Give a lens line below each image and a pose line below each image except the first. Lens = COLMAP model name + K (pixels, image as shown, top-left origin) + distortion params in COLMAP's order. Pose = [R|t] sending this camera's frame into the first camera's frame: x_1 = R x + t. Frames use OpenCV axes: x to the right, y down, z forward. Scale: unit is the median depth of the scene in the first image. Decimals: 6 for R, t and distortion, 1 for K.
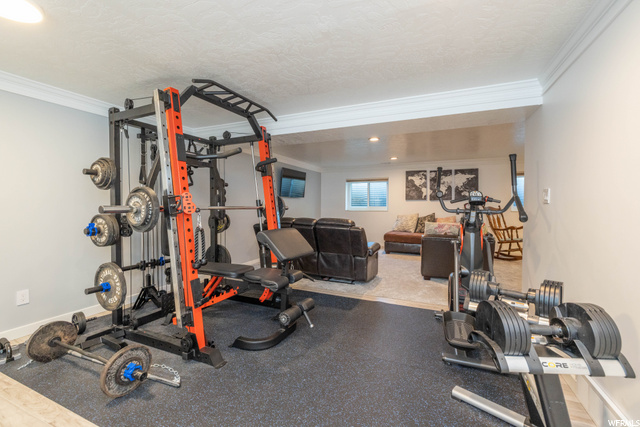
lens RADIAL K [[276.8, 0, 318.0], [0, 276.8, 212.2], [0, 0, 1]] dist [-0.004348, 0.000466]
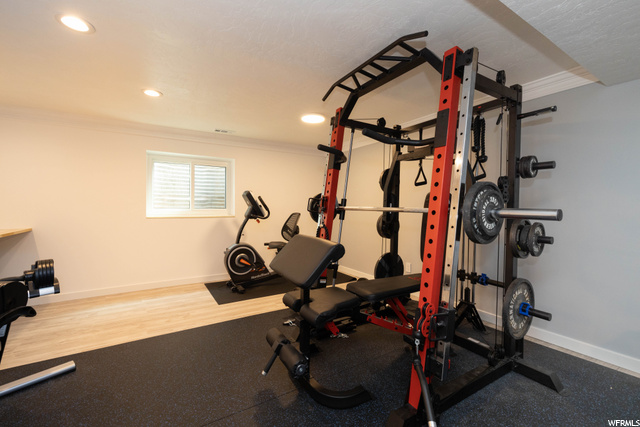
lens RADIAL K [[276.8, 0, 316.3], [0, 276.8, 213.2], [0, 0, 1]] dist [-0.004348, 0.000466]
pose [[-0.567451, 0.013392, -0.823298, 0.412557], [-0.027180, 0.999018, 0.034984, -0.027301], [0.822959, 0.042229, -0.566530, 1.266301]]
